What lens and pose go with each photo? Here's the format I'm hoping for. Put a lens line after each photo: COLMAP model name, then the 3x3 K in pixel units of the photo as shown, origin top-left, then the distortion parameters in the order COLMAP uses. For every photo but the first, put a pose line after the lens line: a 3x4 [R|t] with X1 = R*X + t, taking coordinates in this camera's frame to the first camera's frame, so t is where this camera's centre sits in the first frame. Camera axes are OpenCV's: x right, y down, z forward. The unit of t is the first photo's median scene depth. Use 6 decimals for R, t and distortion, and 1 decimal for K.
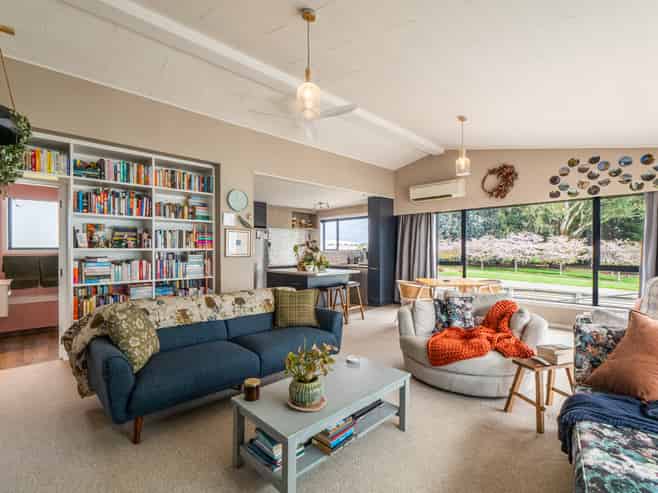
lens RADIAL K [[311.5, 0, 326.2], [0, 311.5, 246.4], [0, 0, 1]] dist [0.000192, -0.000123]
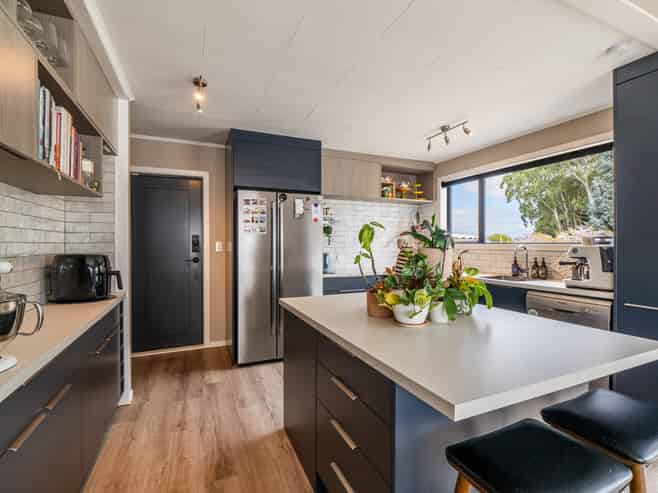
lens RADIAL K [[311.5, 0, 326.2], [0, 311.5, 246.4], [0, 0, 1]] dist [0.000192, -0.000123]
pose [[0.940502, 0.003781, -0.339768, -0.023034], [0.003103, 0.999801, 0.019715, 0.007693], [0.339775, -0.019596, 0.940303, 0.509242]]
